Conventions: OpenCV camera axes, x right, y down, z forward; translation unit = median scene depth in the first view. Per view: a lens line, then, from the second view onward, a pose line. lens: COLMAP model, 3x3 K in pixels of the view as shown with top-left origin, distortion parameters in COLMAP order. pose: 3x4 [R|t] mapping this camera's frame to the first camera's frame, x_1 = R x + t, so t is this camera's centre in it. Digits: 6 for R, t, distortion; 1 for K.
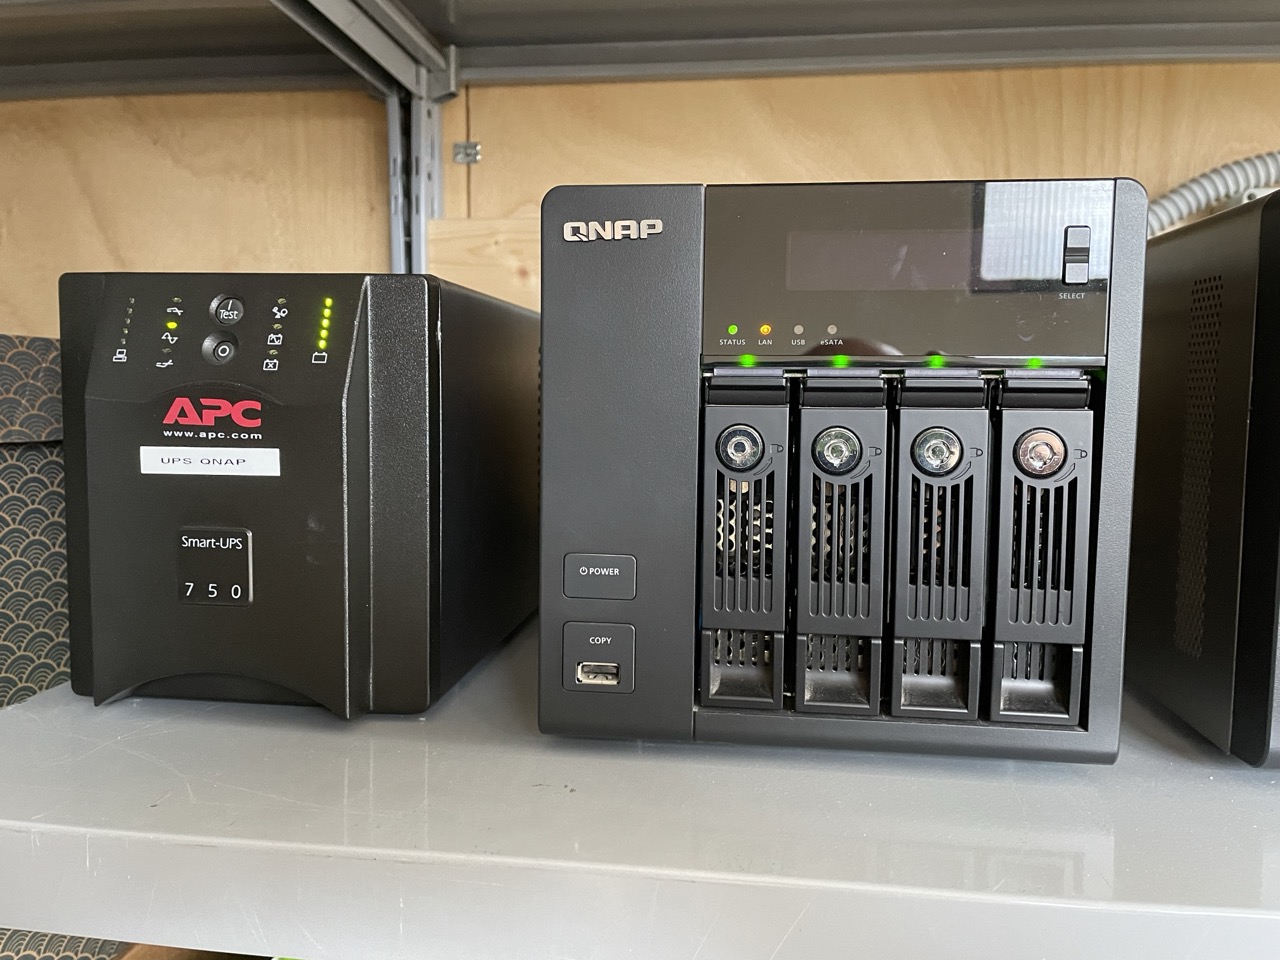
lens RADIAL K [[994.6, 0, 626.1], [0, 994.6, 455.1], [0, 0, 1]] dist [0.057518, -0.084885]
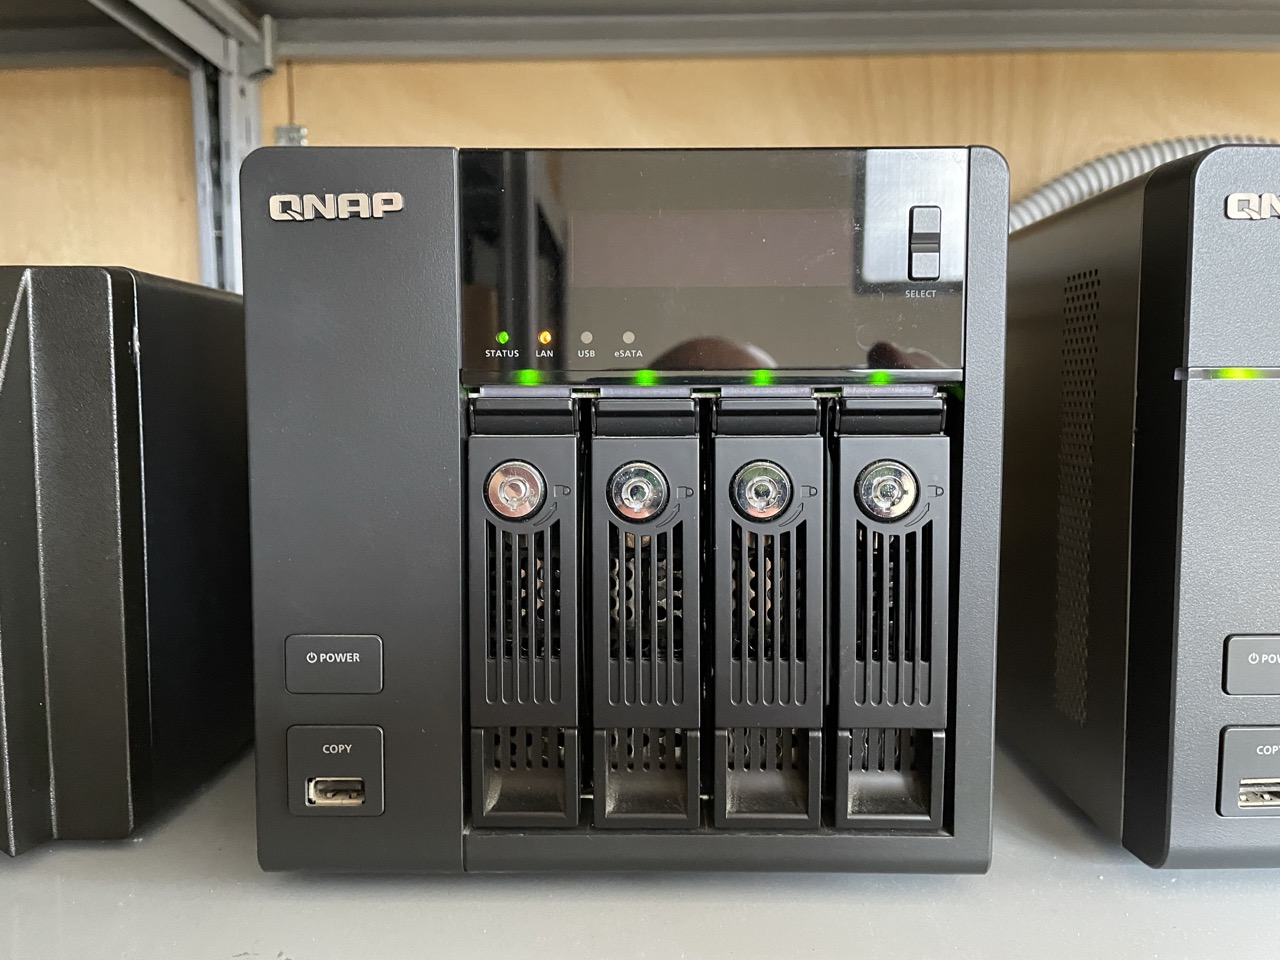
lens RADIAL K [[994.6, 0, 641.5], [0, 994.6, 450.3], [0, 0, 1]] dist [0.057518, -0.084885]
pose [[0.994068, -0.018134, 0.107239, 0.126961], [0.019209, 0.999775, -0.009003, -0.029077], [-0.107051, 0.011009, 0.994193, 0.218608]]
